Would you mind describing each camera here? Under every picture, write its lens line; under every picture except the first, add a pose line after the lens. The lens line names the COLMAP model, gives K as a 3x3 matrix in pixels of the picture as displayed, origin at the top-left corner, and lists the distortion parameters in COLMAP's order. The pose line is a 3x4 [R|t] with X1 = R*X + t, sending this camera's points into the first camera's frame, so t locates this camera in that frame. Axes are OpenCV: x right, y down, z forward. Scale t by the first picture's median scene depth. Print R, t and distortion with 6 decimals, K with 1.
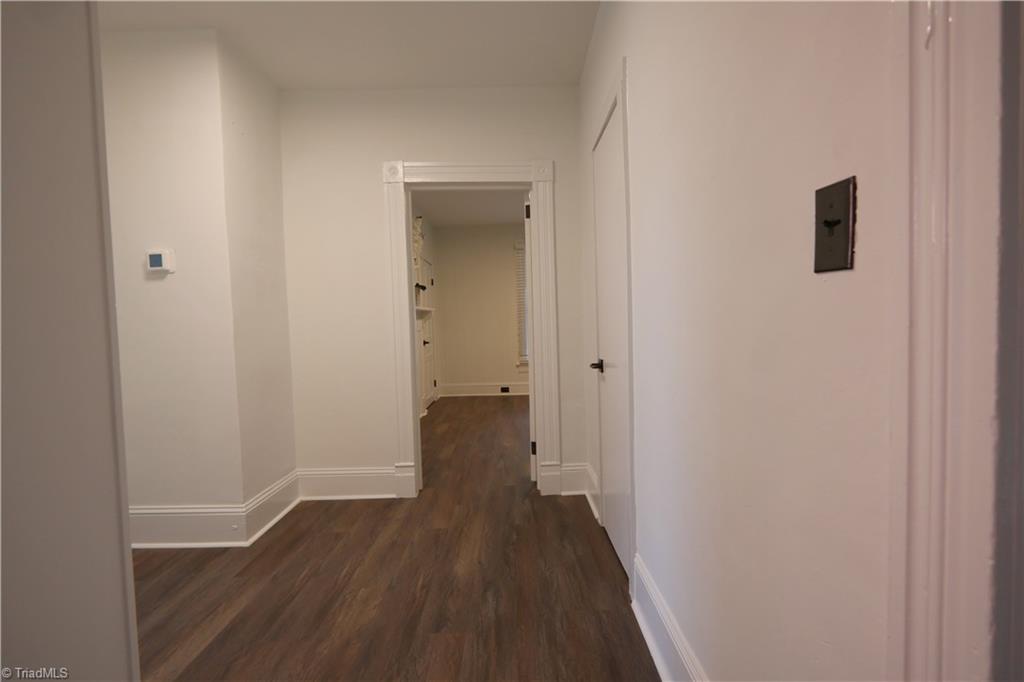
lens RADIAL K [[471.7, 0, 519.2], [0, 471.7, 345.8], [0, 0, 1]] dist [-0.009106, 0.002119]
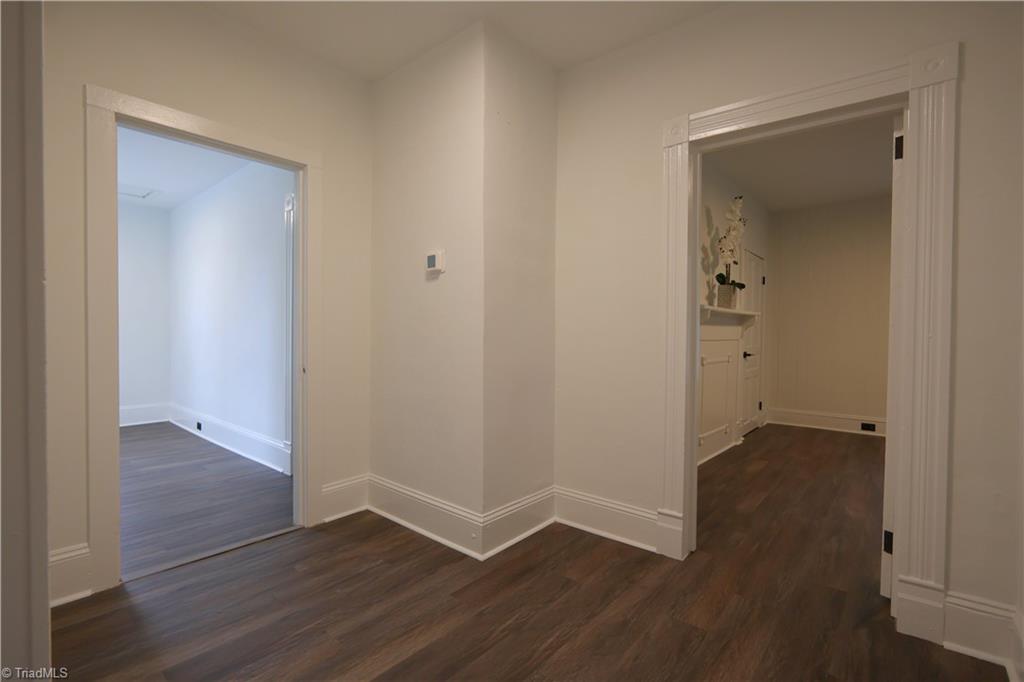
lens RADIAL K [[471.7, 0, 515.4], [0, 471.7, 345.0], [0, 0, 1]] dist [-0.009106, 0.002119]
pose [[0.758379, 0.049432, -0.649937, 0.050024], [-0.059353, 0.998215, 0.006666, -0.010197], [0.649106, 0.033520, 0.759959, 0.252410]]
